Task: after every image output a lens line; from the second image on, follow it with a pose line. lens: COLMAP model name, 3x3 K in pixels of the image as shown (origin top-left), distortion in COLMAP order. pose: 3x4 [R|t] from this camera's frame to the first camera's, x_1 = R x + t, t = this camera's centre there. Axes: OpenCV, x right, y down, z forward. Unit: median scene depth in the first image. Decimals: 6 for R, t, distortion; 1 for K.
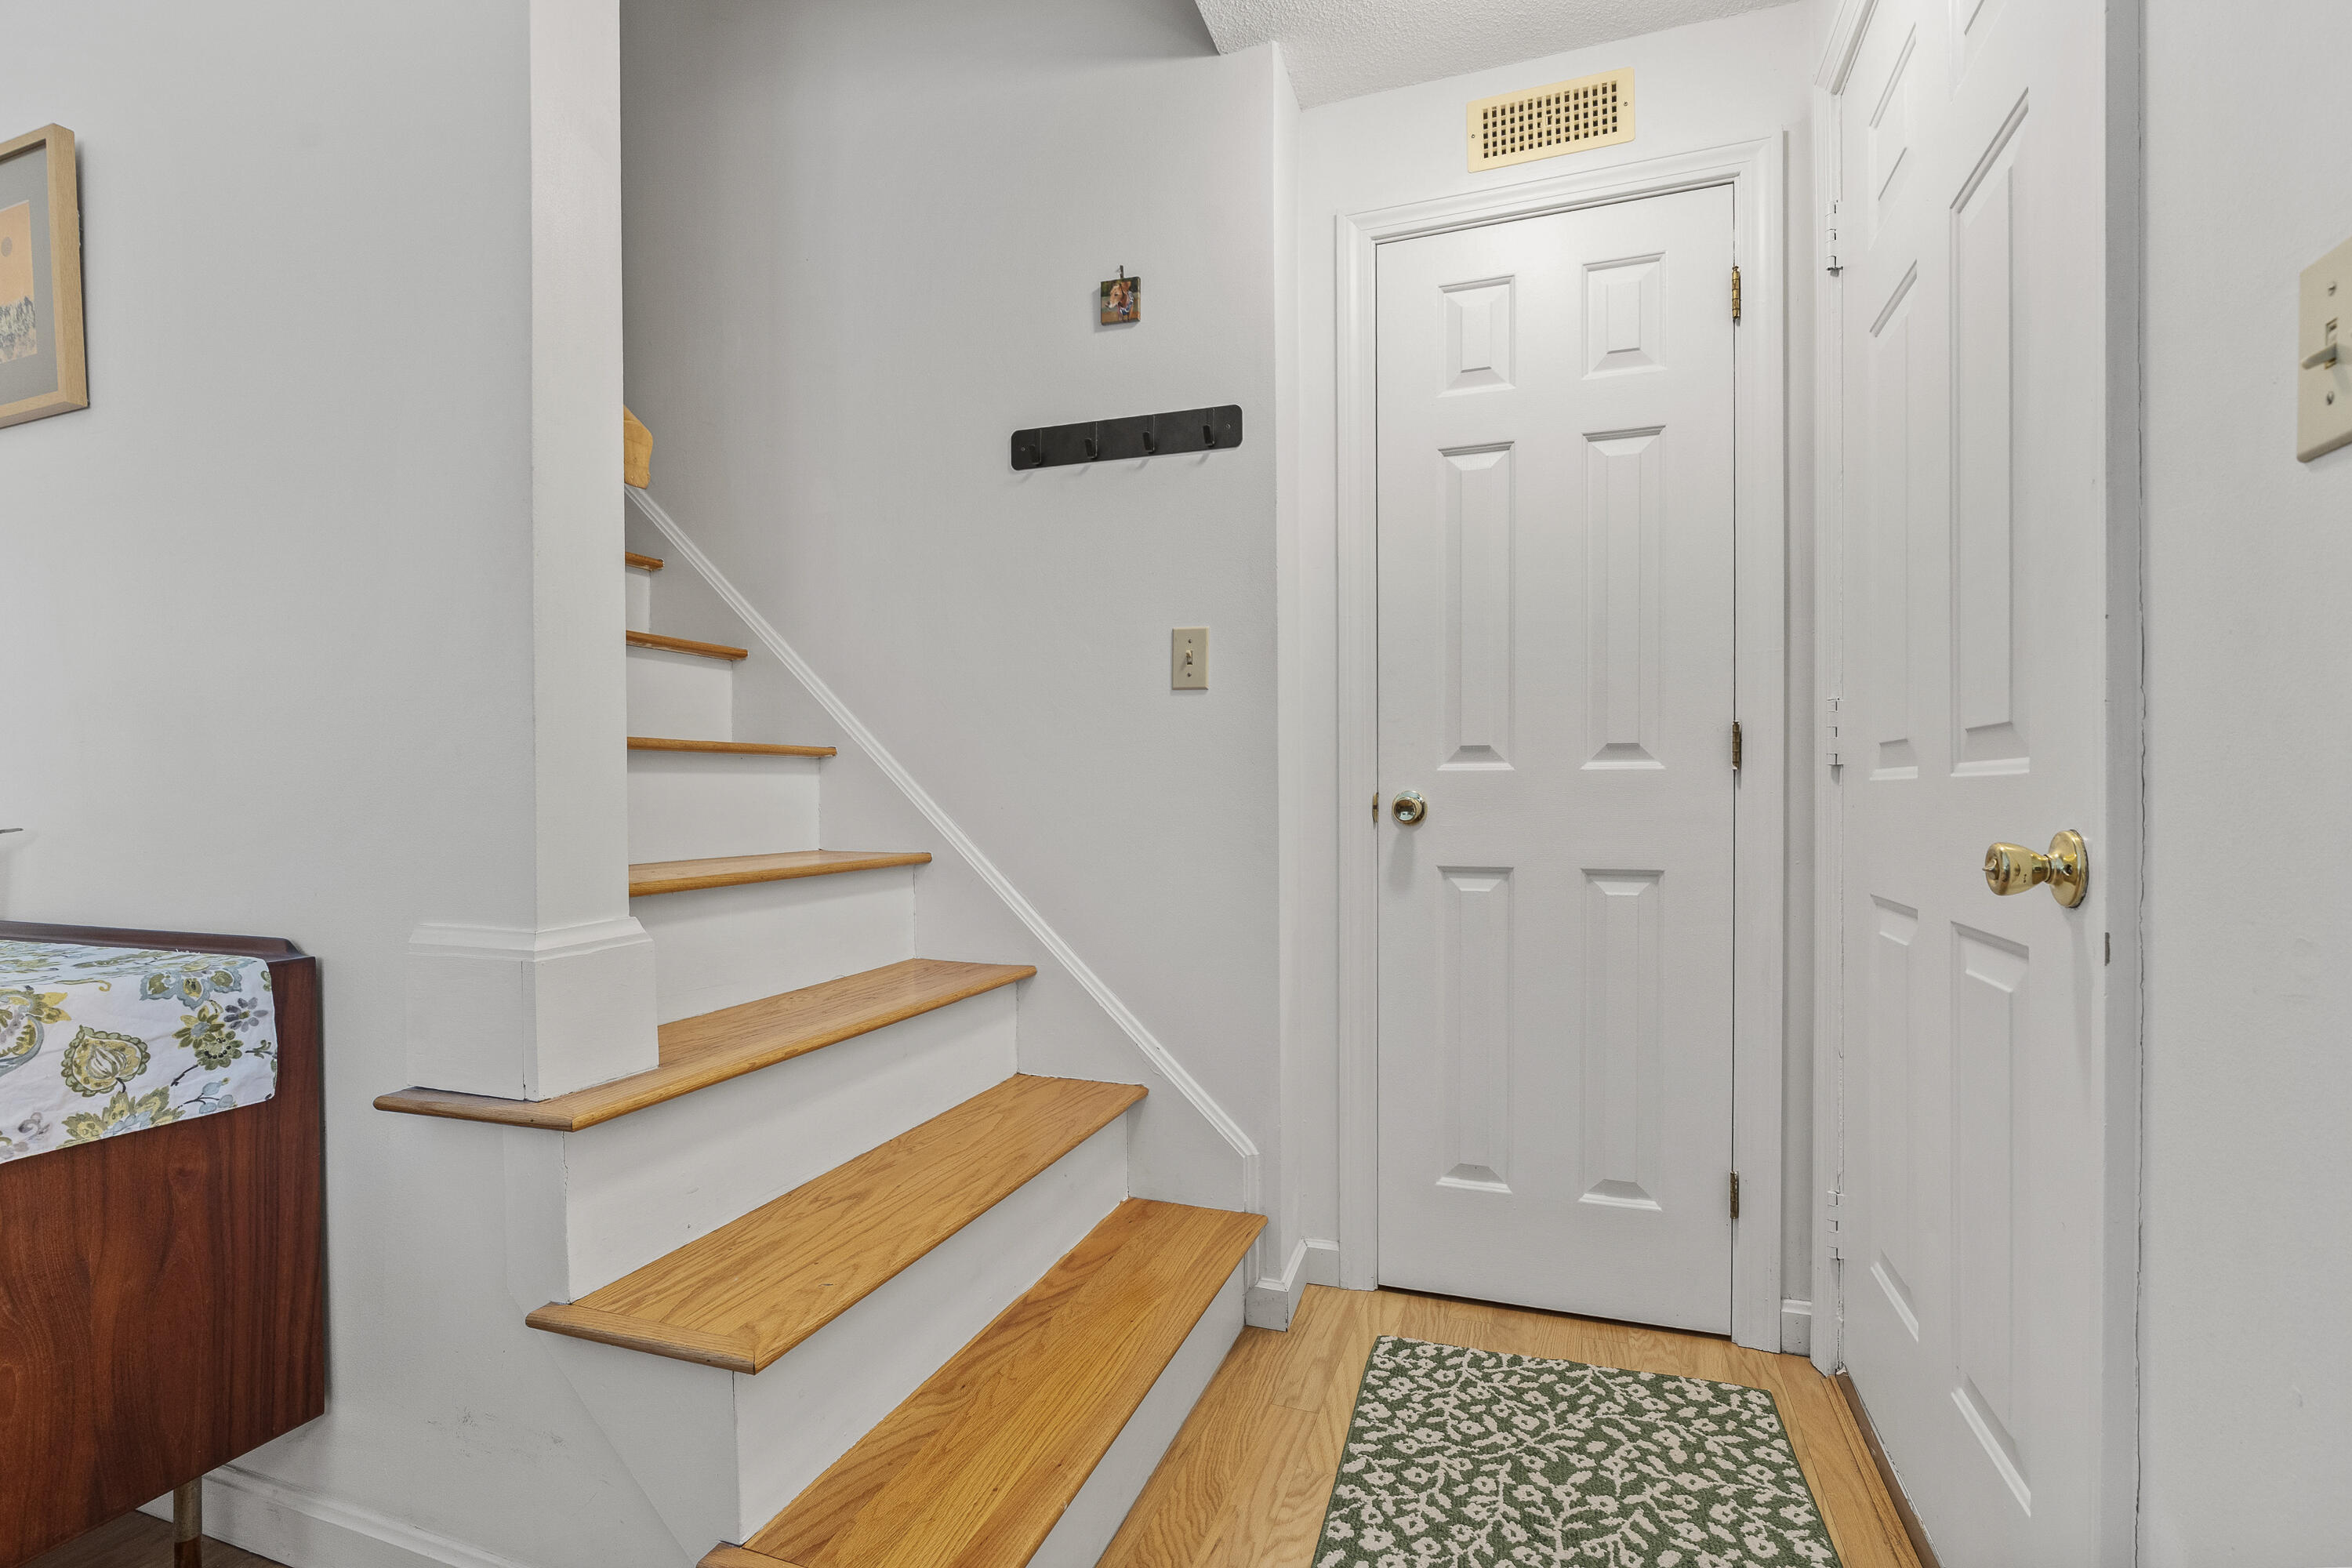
lens RADIAL K [[1096.3, 0, 1170.1], [0, 1096.3, 801.2], [0, 0, 1]] dist [-0.001344, 0.001170]
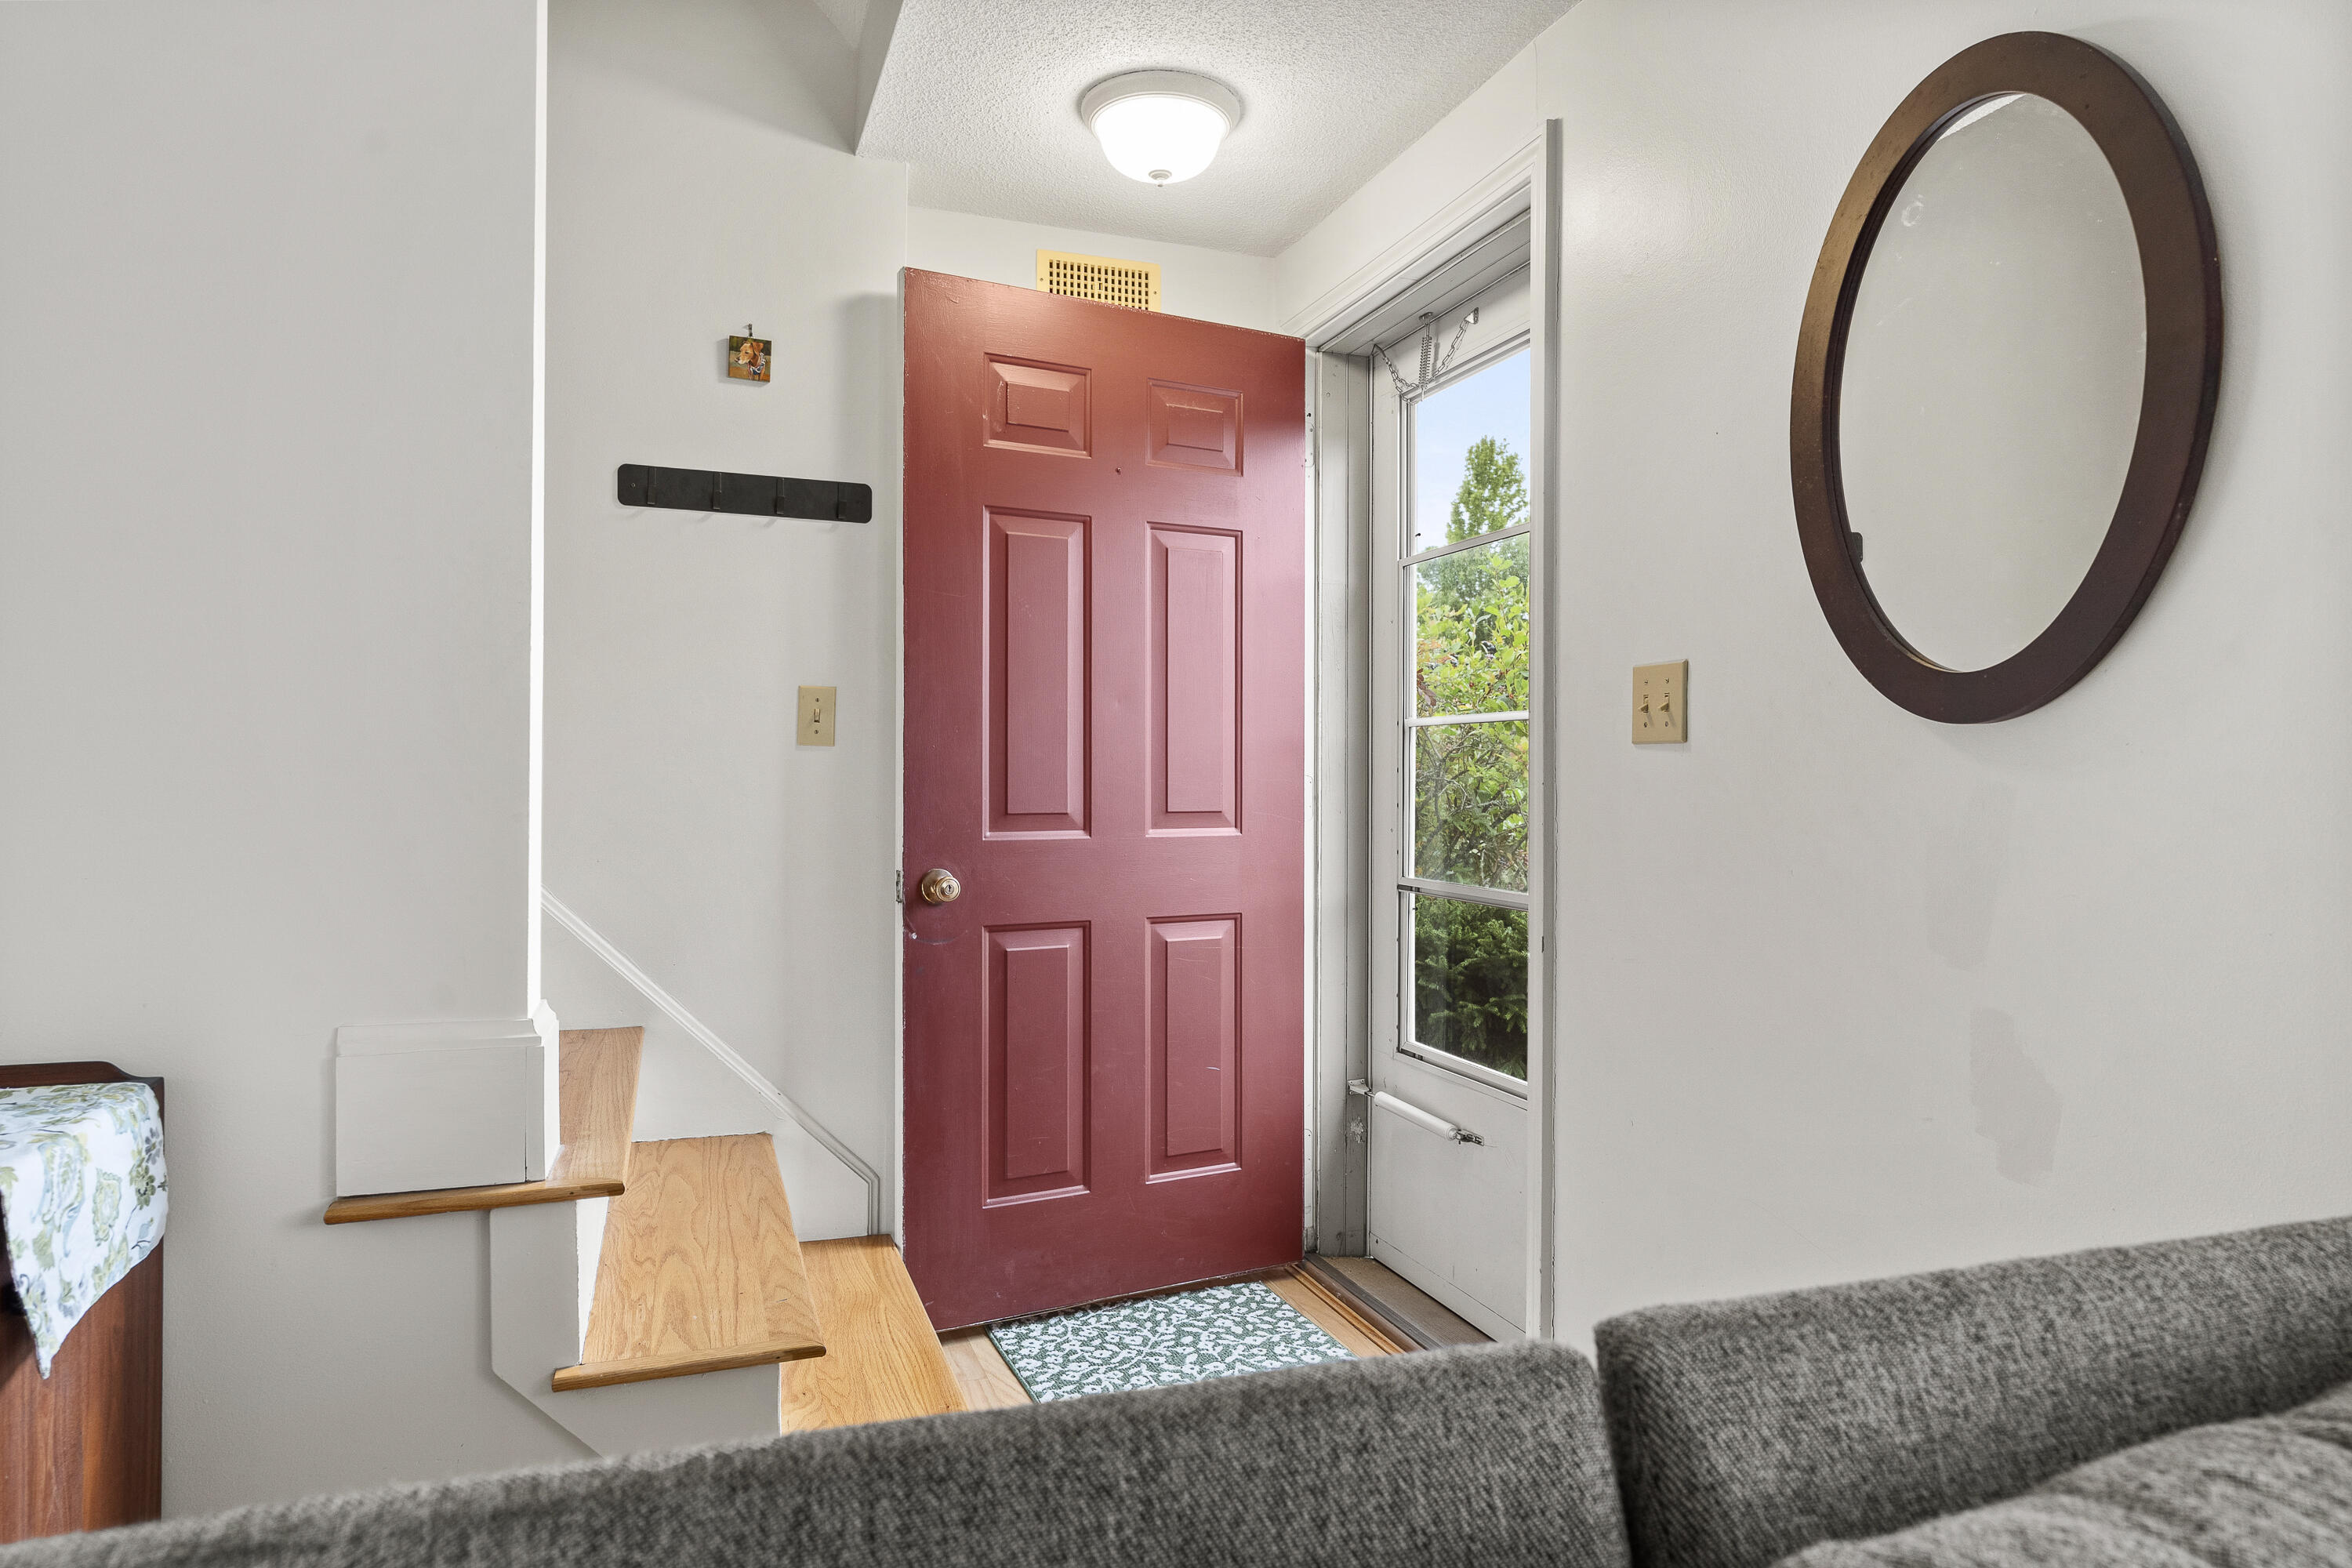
lens RADIAL K [[1410.0, 0, 1165.6], [0, 1410.0, 755.9], [0, 0, 1]] dist [0.000148, 0.000720]
pose [[0.776609, 0.017801, 0.629731, -0.688135], [-0.002530, 0.999681, -0.025139, -0.070122], [-0.629978, 0.017930, 0.776406, -0.305478]]
